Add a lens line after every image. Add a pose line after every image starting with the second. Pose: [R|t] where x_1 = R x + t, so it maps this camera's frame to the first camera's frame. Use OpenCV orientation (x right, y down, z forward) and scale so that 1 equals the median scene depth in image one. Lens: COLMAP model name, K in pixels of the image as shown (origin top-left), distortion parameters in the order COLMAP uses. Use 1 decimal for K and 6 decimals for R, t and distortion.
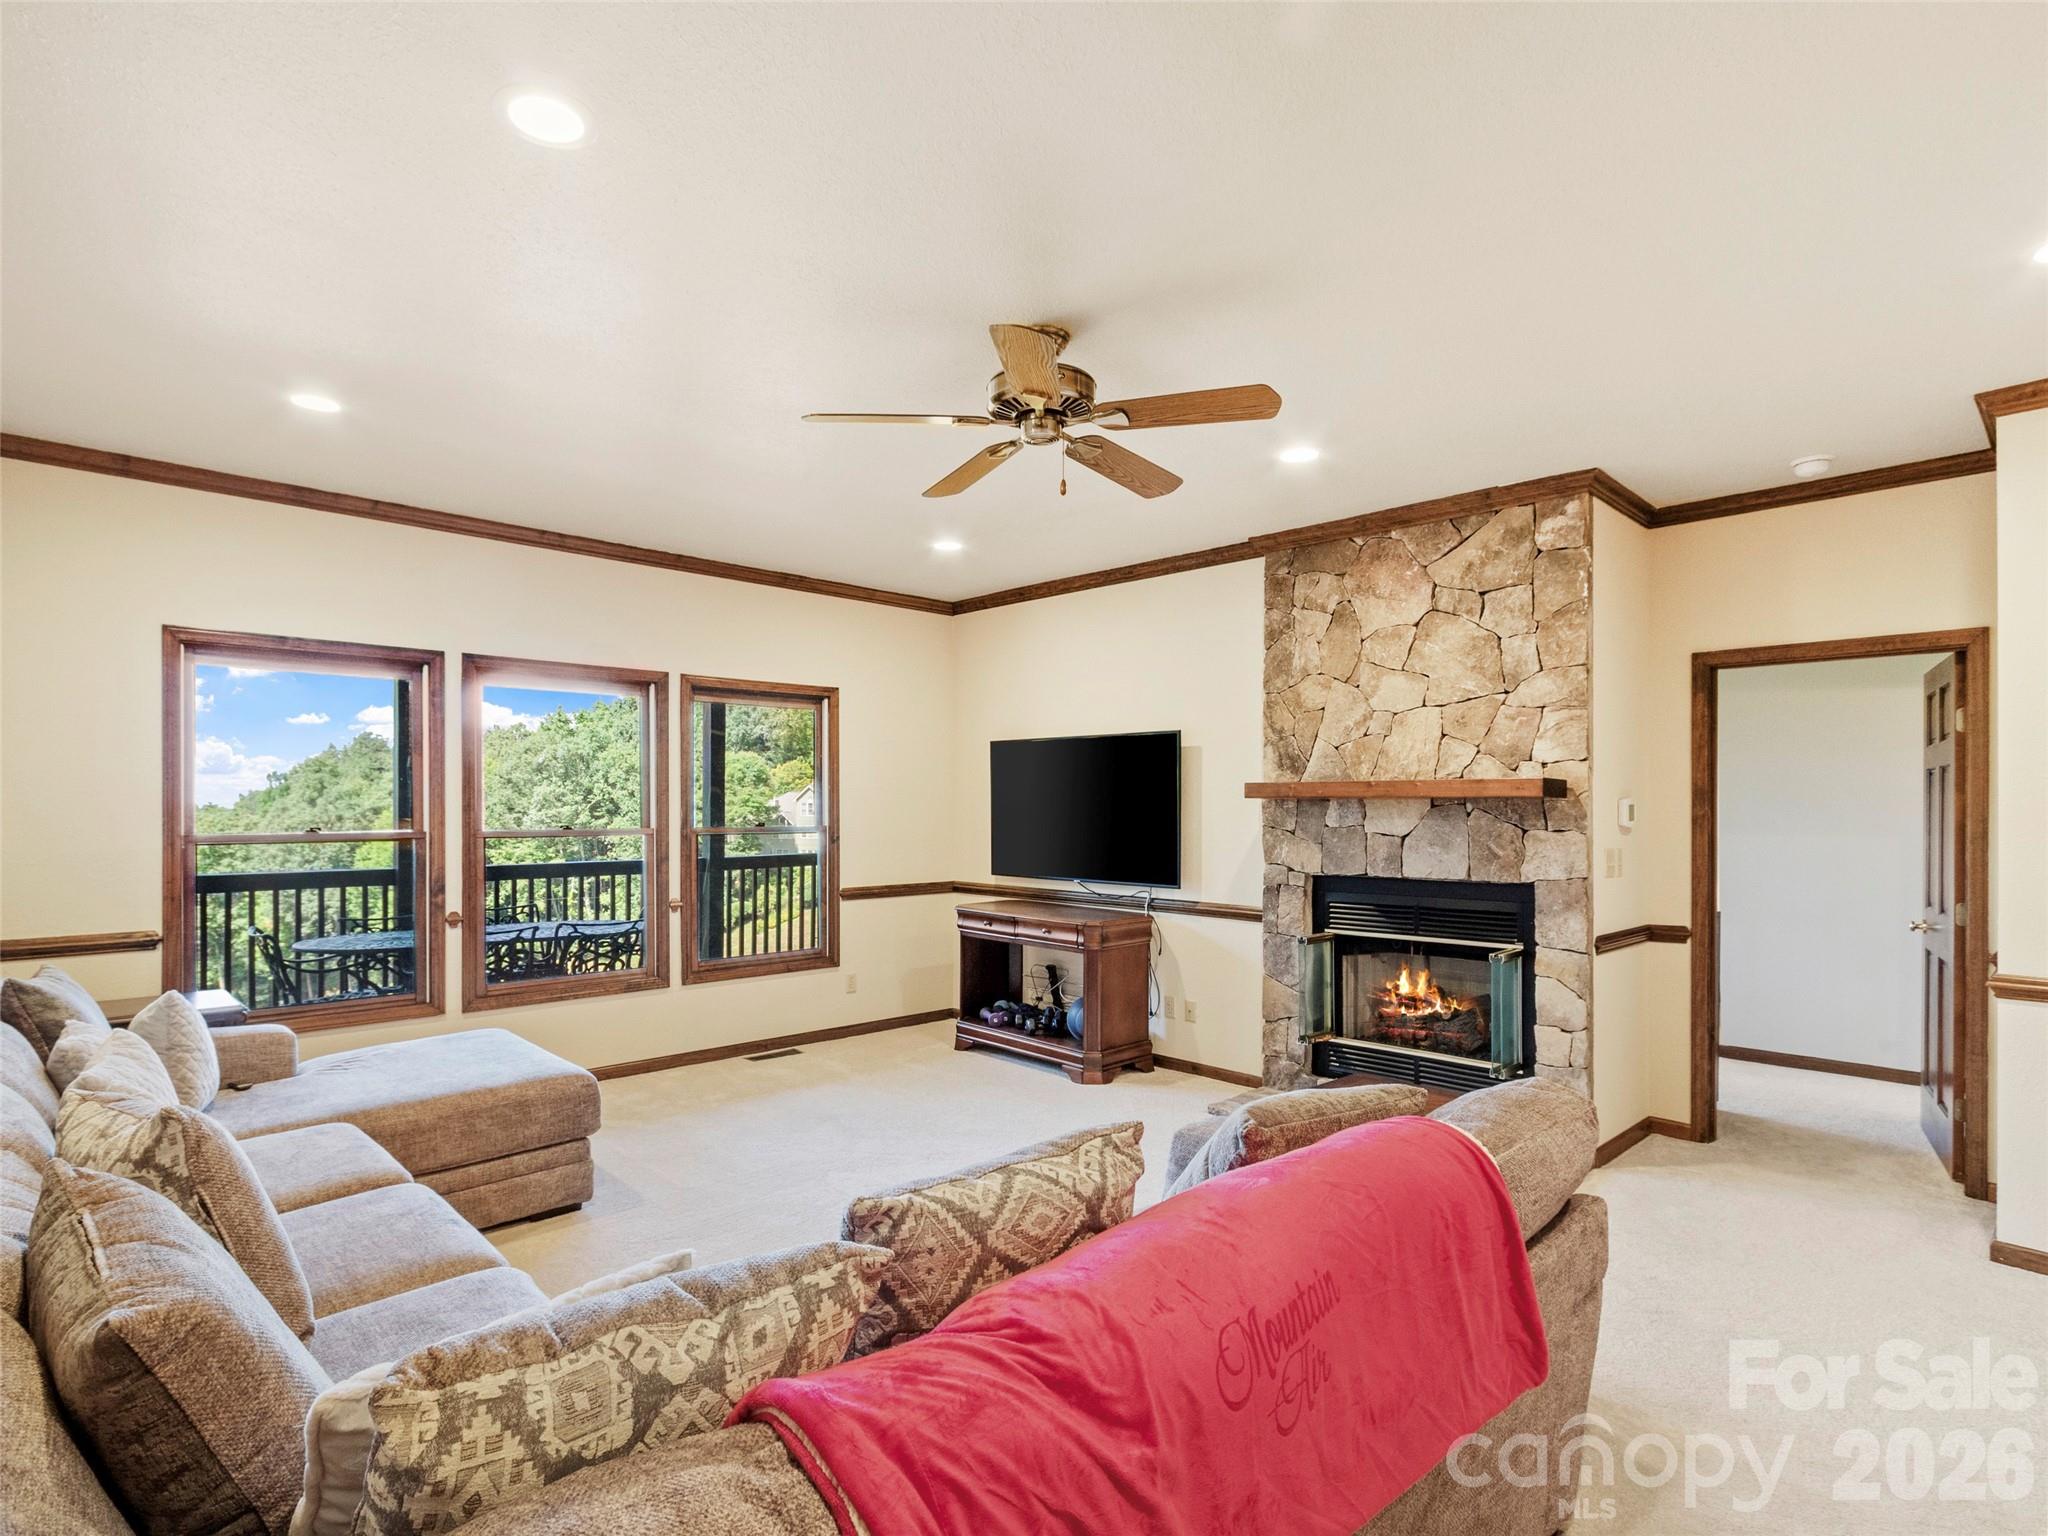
lens RADIAL K [[1048.6, 0, 1012.2], [0, 1048.6, 803.7], [0, 0, 1]] dist [-0.001005, -0.000555]
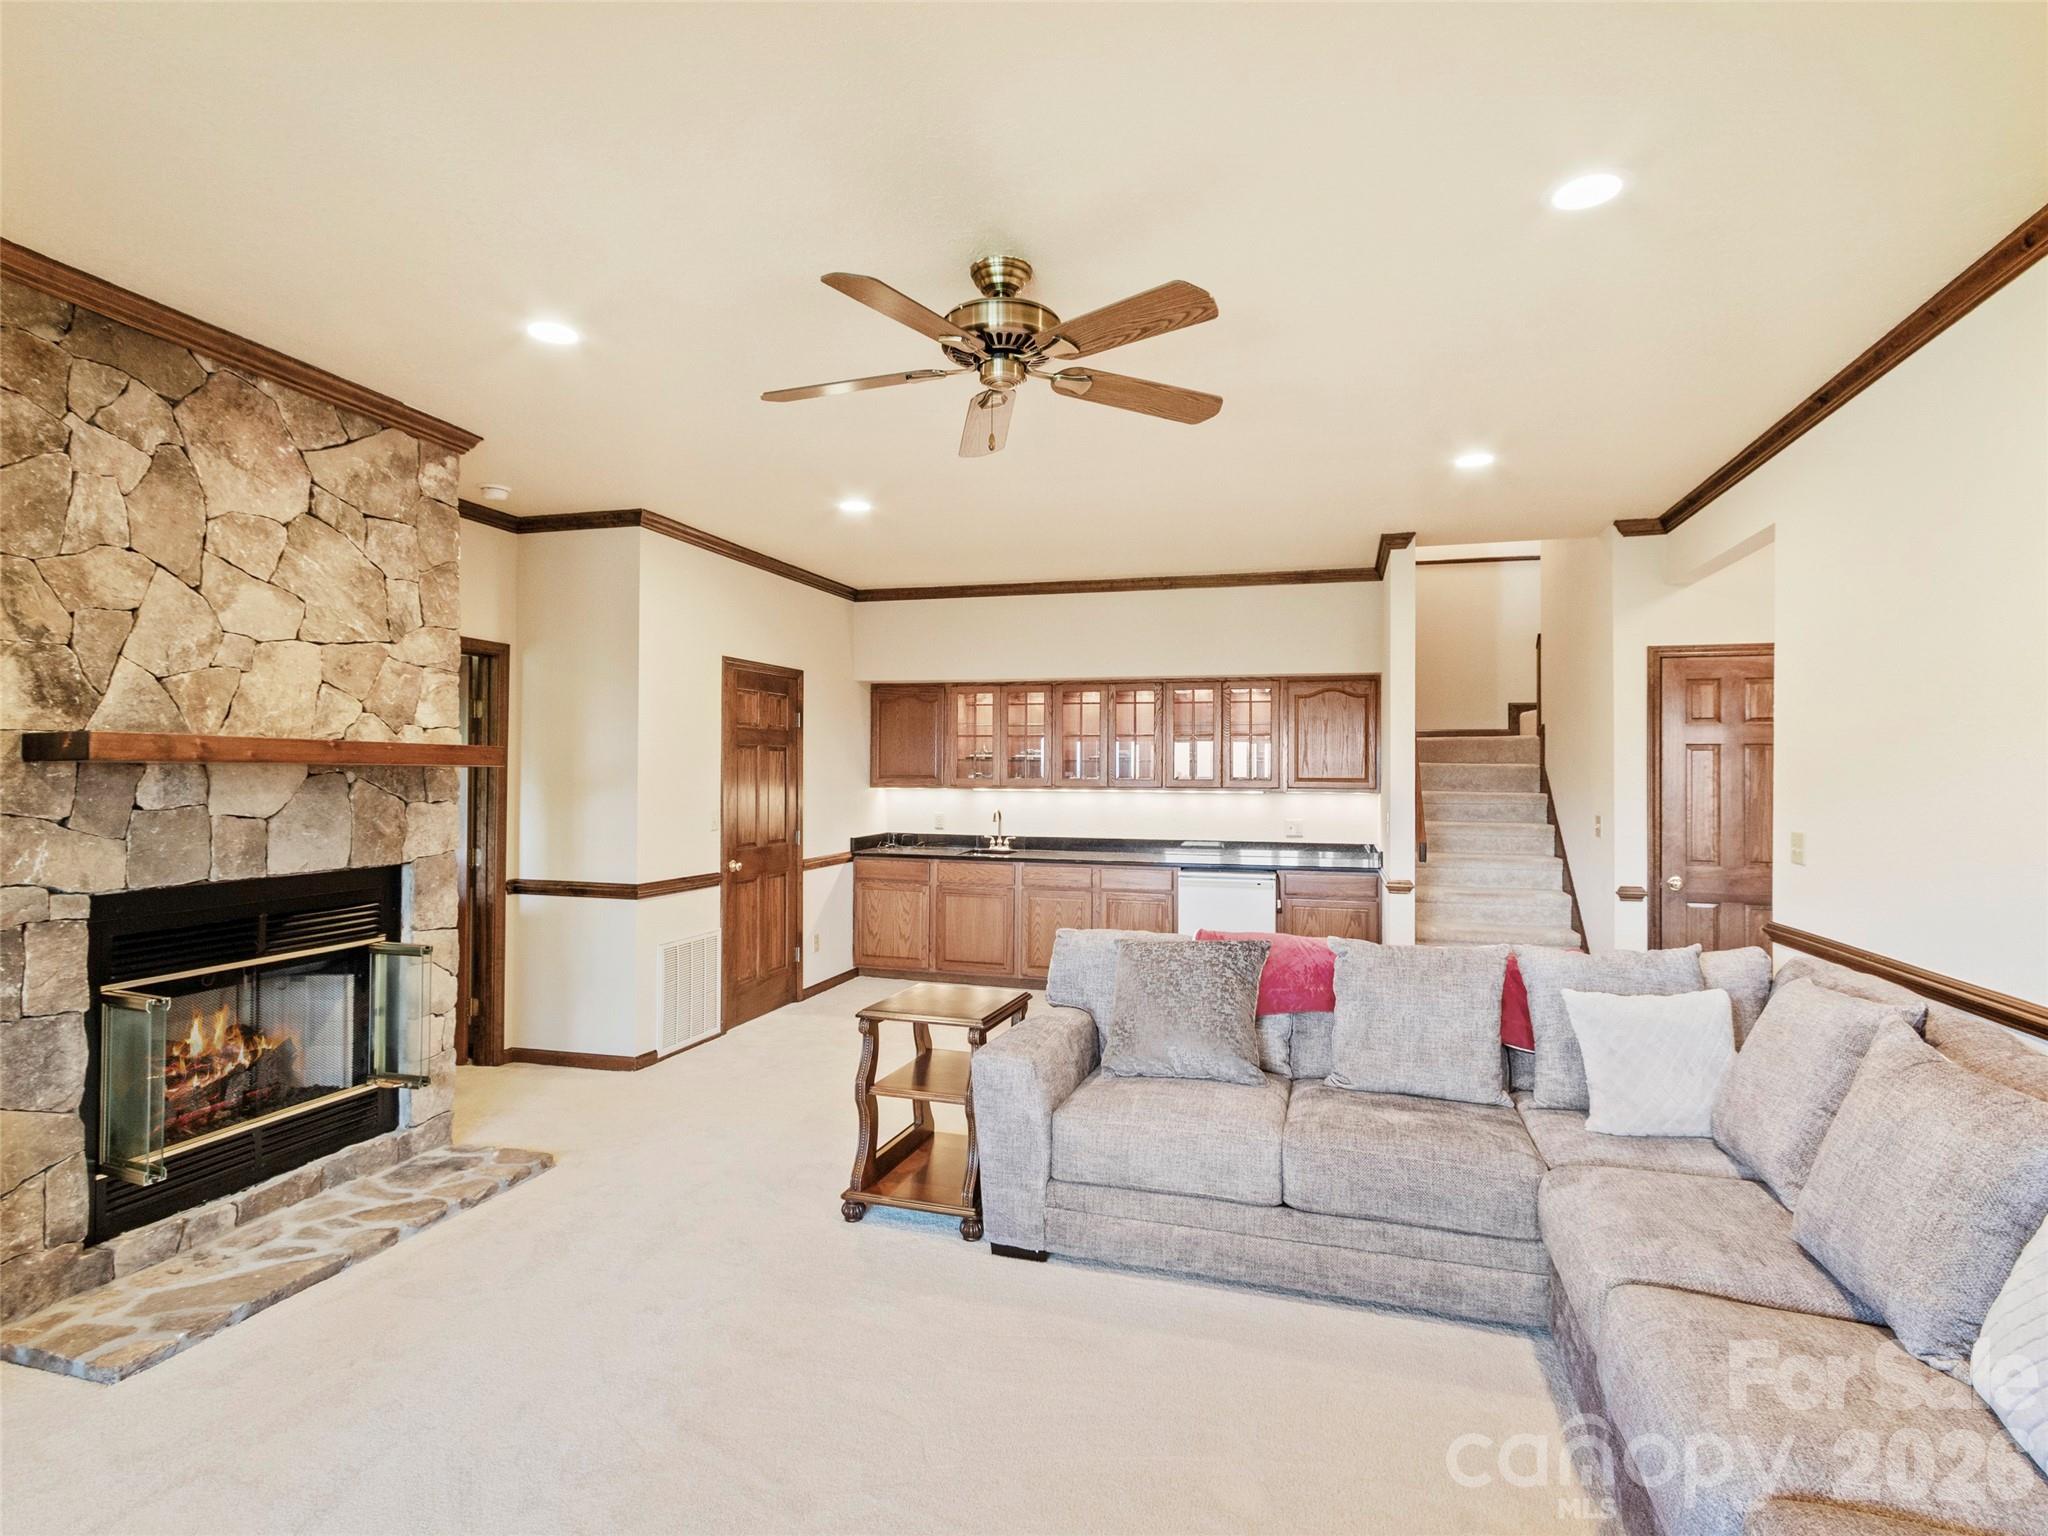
lens RADIAL K [[1048.6, 0, 1012.2], [0, 1048.6, 803.7], [0, 0, 1]] dist [-0.001005, -0.000555]
pose [[-0.490648, -0.007729, 0.871324, -0.486705], [0.015914, 0.999714, 0.017829, 0.016998], [-0.871213, 0.022614, -0.490384, 0.907540]]
